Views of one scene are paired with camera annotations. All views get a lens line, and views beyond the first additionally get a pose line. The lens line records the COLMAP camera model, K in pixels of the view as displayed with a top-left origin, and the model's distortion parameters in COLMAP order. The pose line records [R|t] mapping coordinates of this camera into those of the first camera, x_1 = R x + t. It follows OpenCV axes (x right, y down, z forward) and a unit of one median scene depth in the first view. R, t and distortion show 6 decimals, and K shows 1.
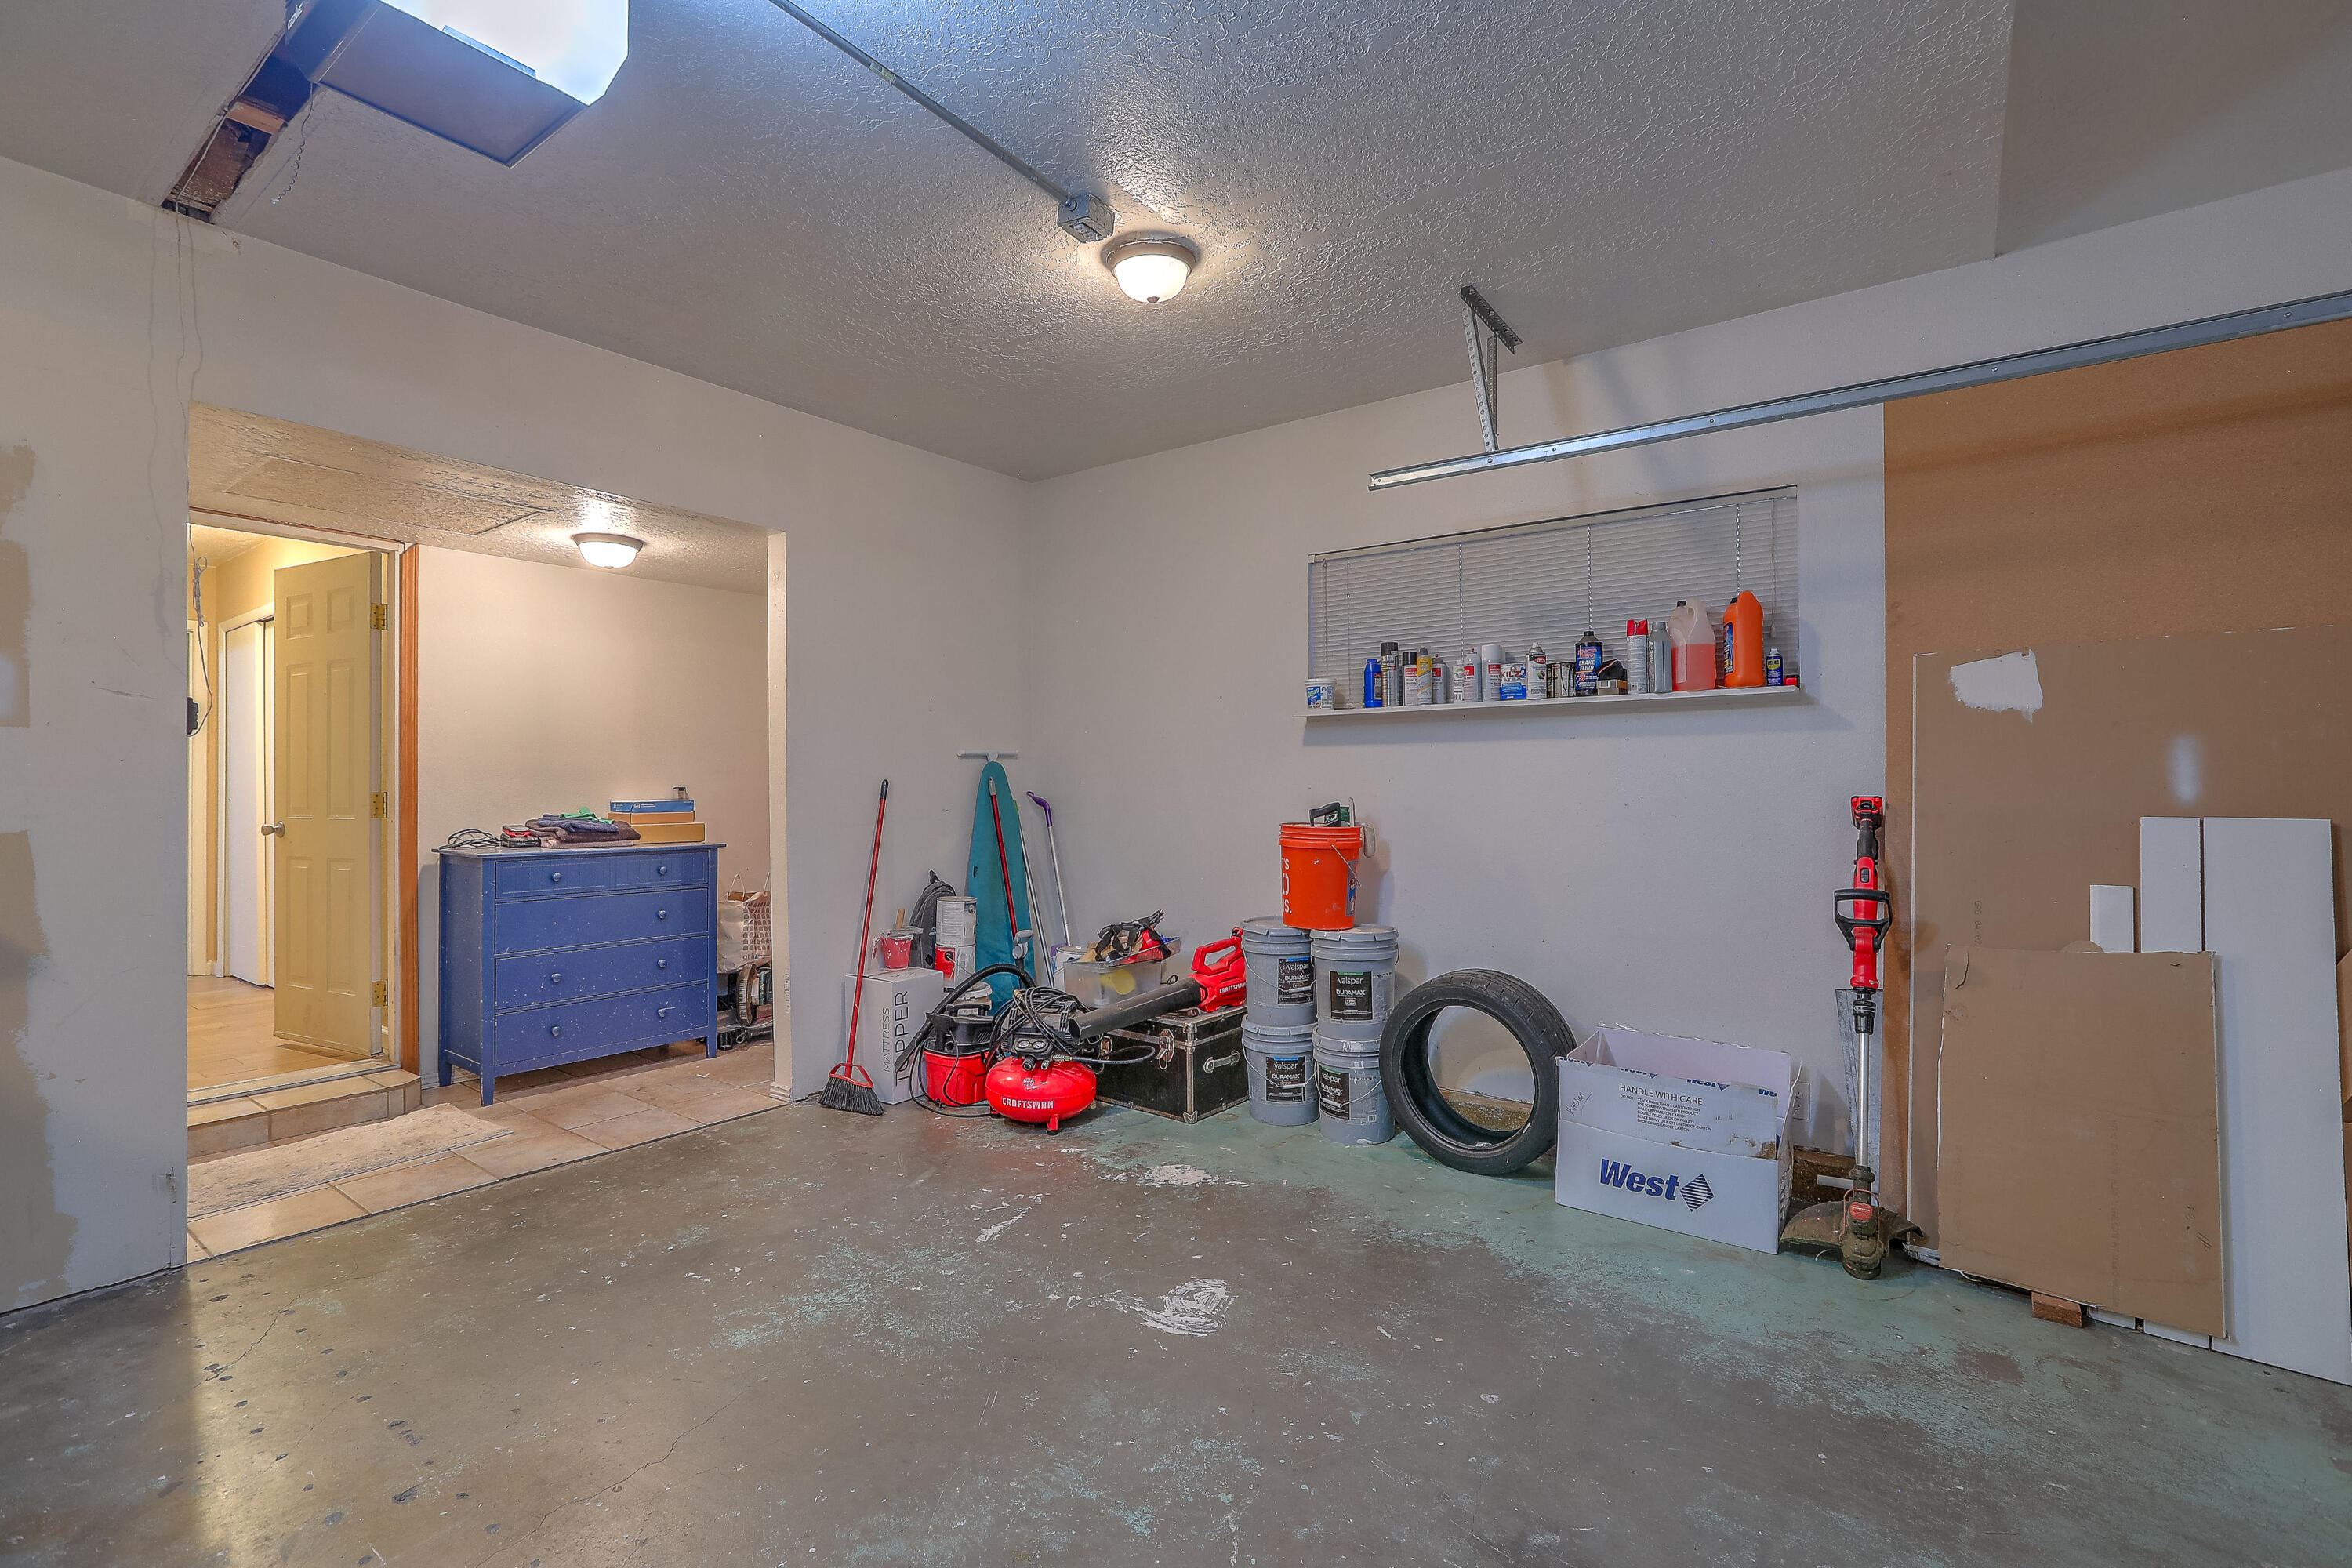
lens RADIAL K [[1053.5, 0, 1177.5], [0, 1053.5, 782.1], [0, 0, 1]] dist [-0.050568, 0.023095]
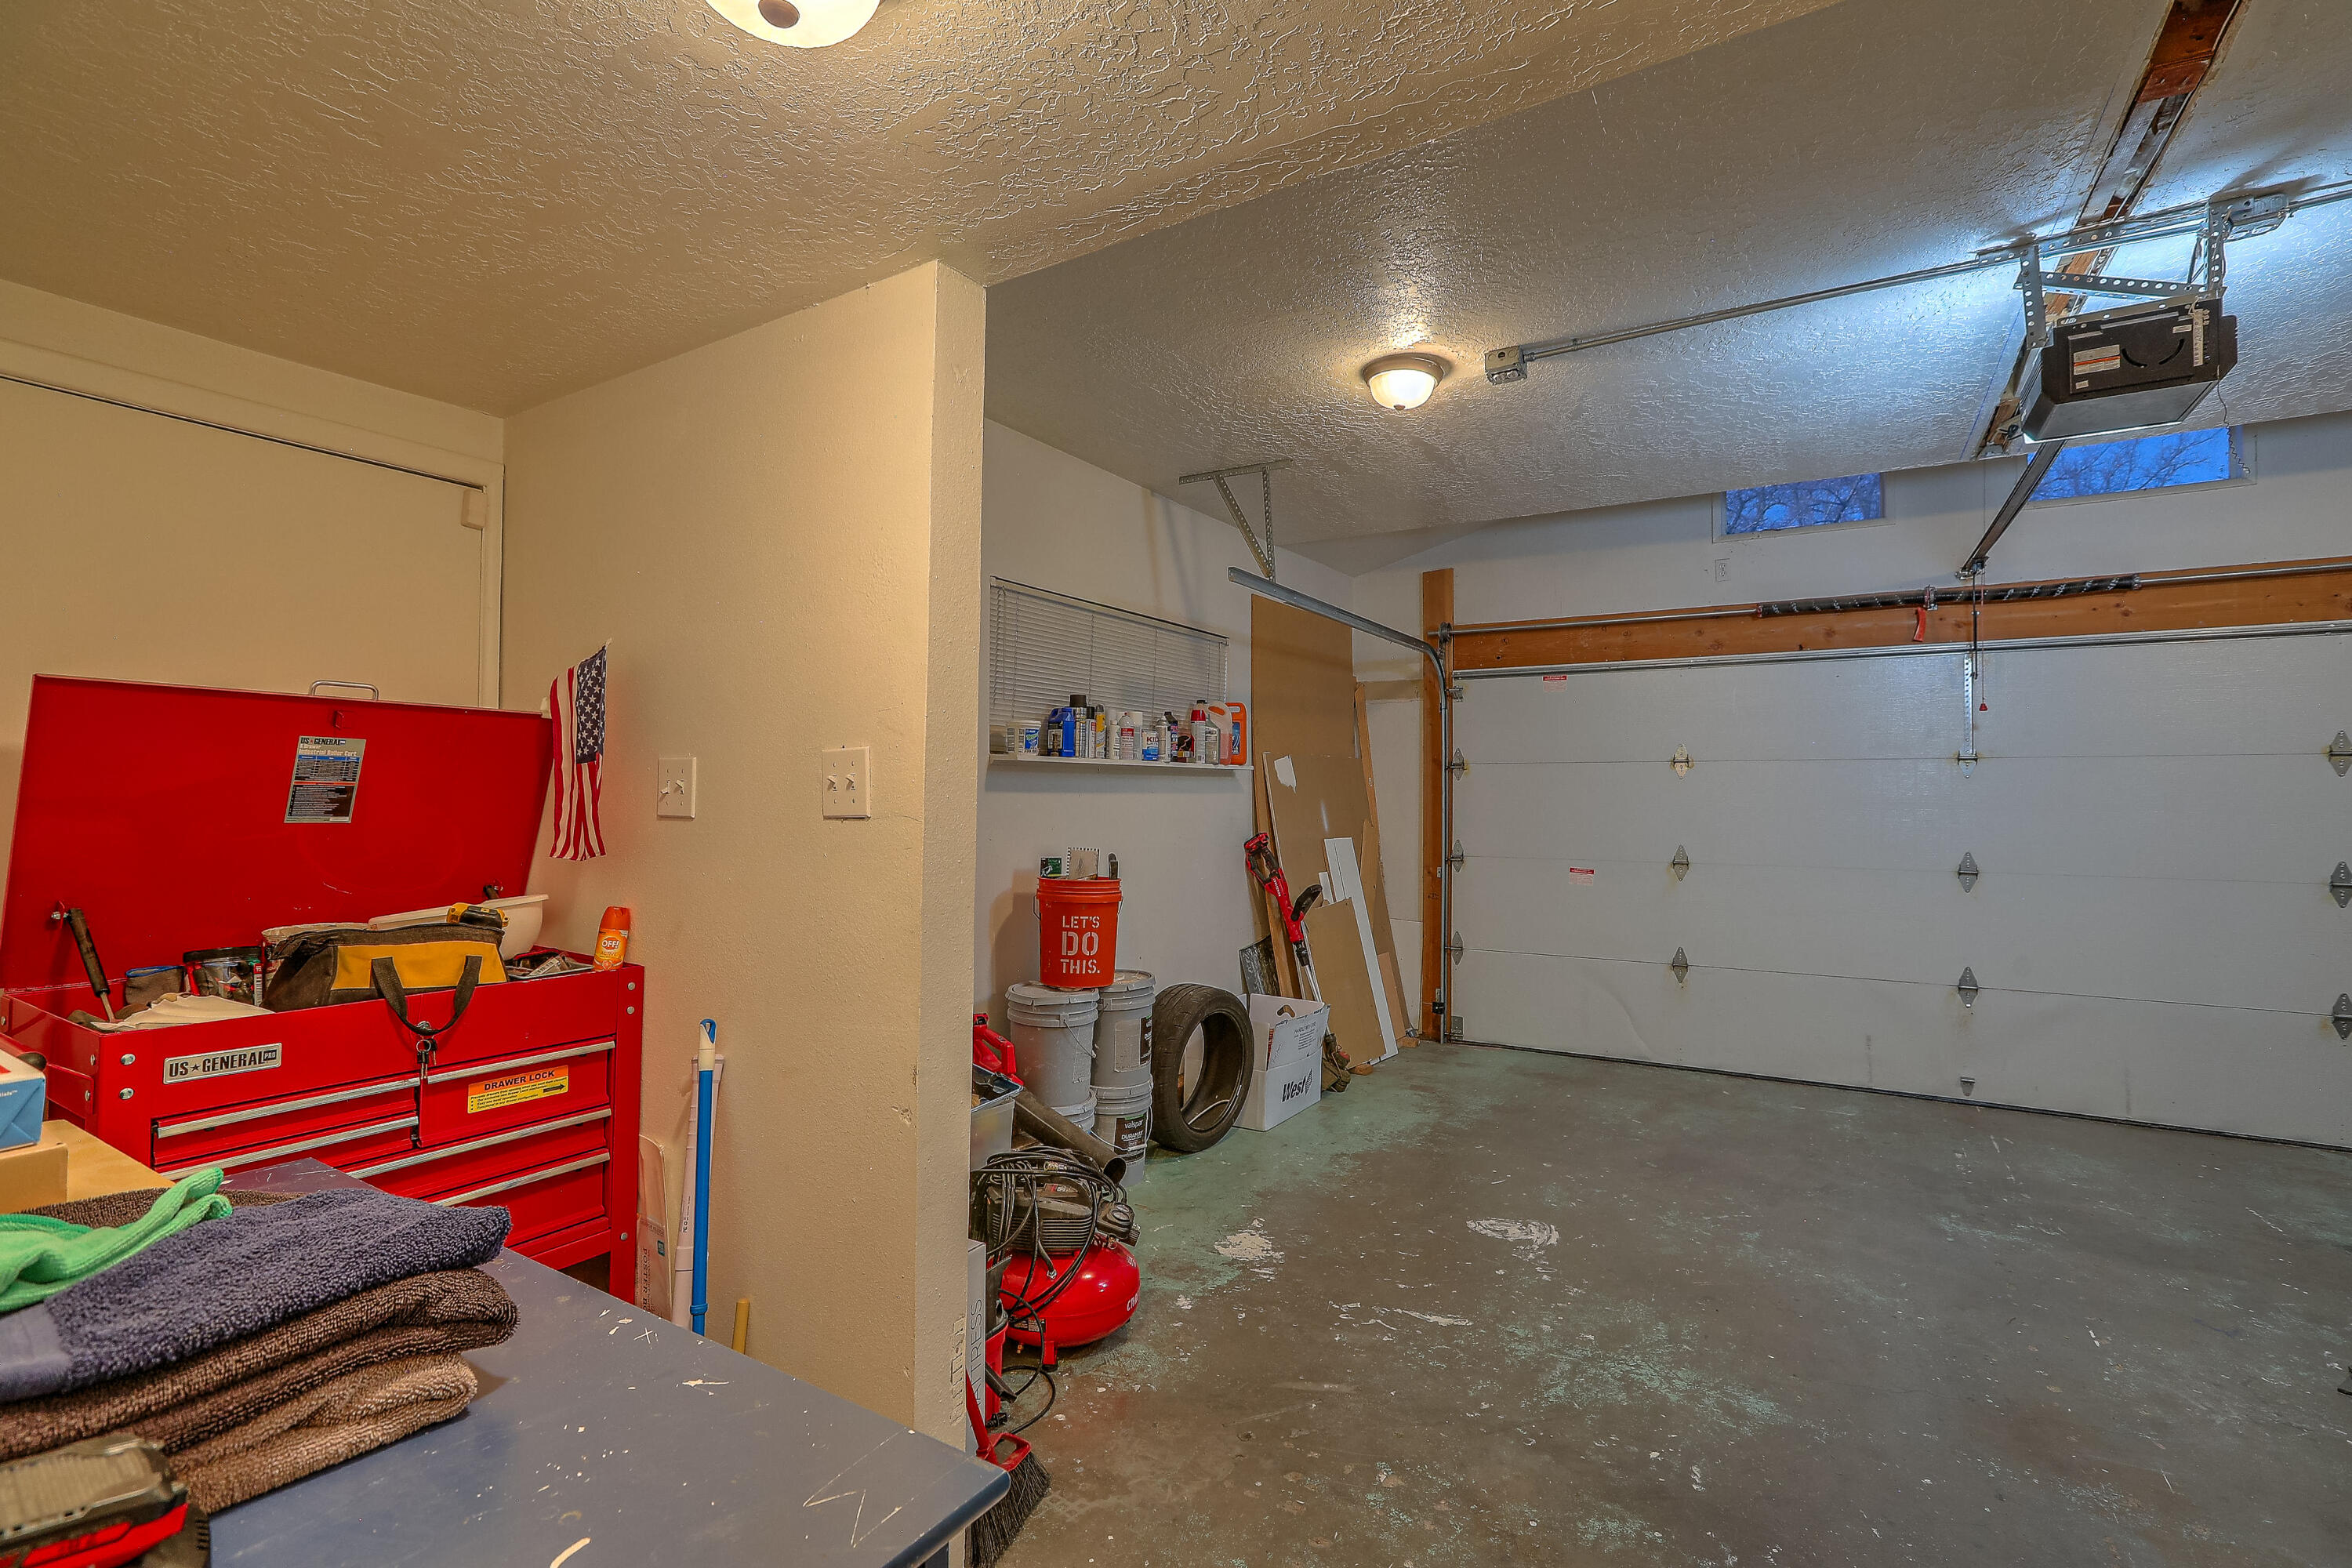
lens RADIAL K [[1053.5, 0, 1177.5], [0, 1053.5, 782.1], [0, 0, 1]] dist [-0.050568, 0.023095]
pose [[-0.070381, 0.014589, 0.997414, -1.047366], [-0.007433, 0.999858, -0.015149, -0.041151], [-0.997493, -0.008480, -0.070262, 1.235074]]
